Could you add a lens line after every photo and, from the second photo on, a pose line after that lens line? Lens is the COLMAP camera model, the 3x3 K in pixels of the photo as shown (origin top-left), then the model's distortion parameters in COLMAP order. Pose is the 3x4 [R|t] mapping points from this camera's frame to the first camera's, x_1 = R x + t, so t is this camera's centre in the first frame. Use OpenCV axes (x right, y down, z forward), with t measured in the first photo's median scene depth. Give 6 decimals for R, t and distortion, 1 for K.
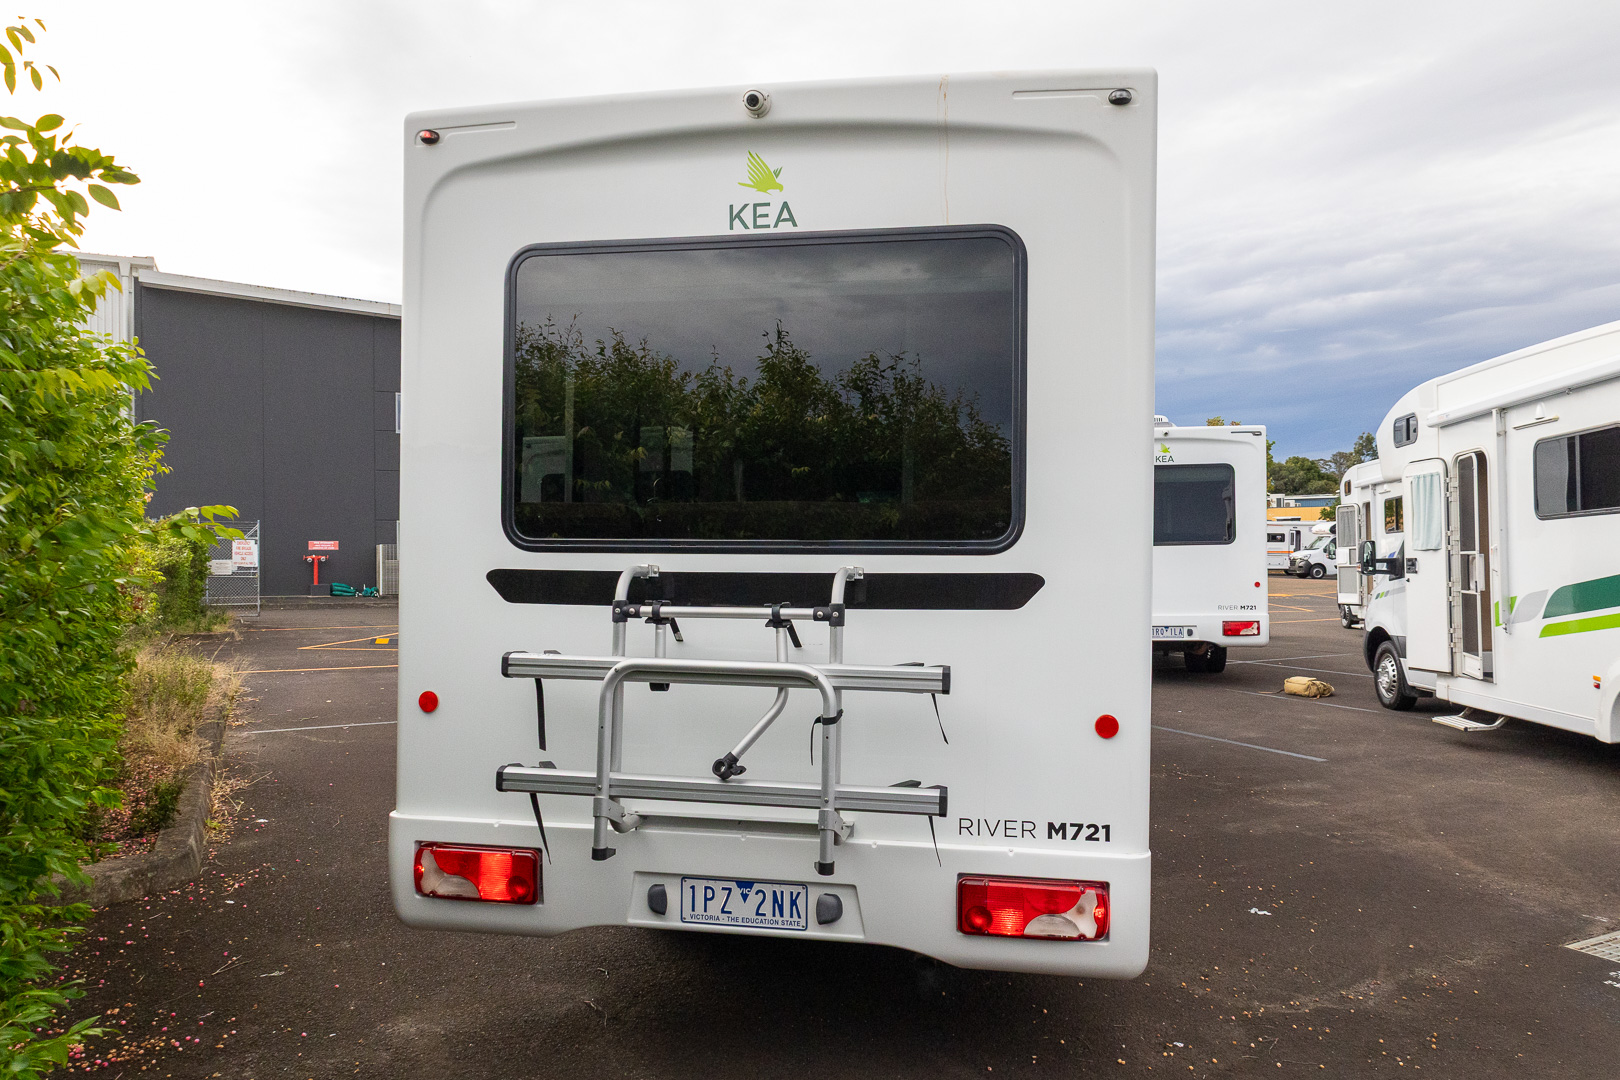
lens RADIAL K [[1081.9, 0, 795.8], [0, 1081.9, 545.3], [0, 0, 1]] dist [-0.002261, 0.013280]
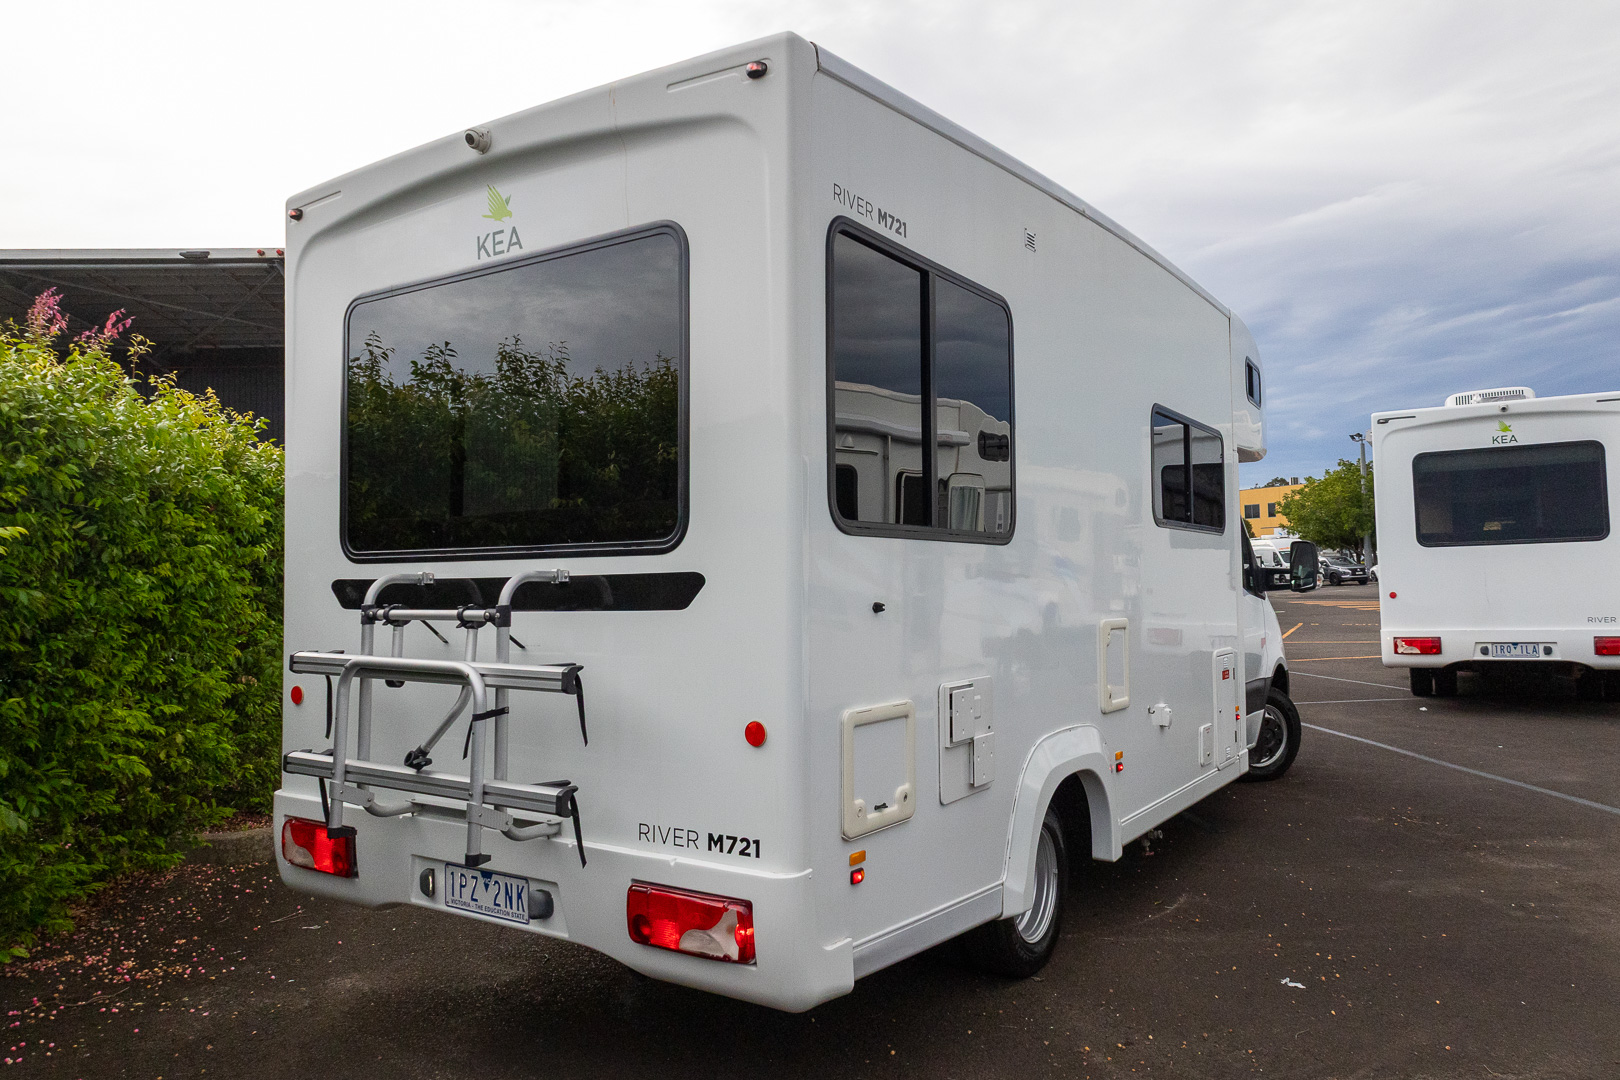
lens RADIAL K [[1081.9, 0, 797.3], [0, 1081.9, 530.4], [0, 0, 1]] dist [-0.002261, 0.013280]
pose [[0.923868, -0.036524, -0.380964, 0.669108], [0.024649, 0.999047, -0.036008, 0.025463], [0.381916, 0.023876, 0.923889, 0.140790]]
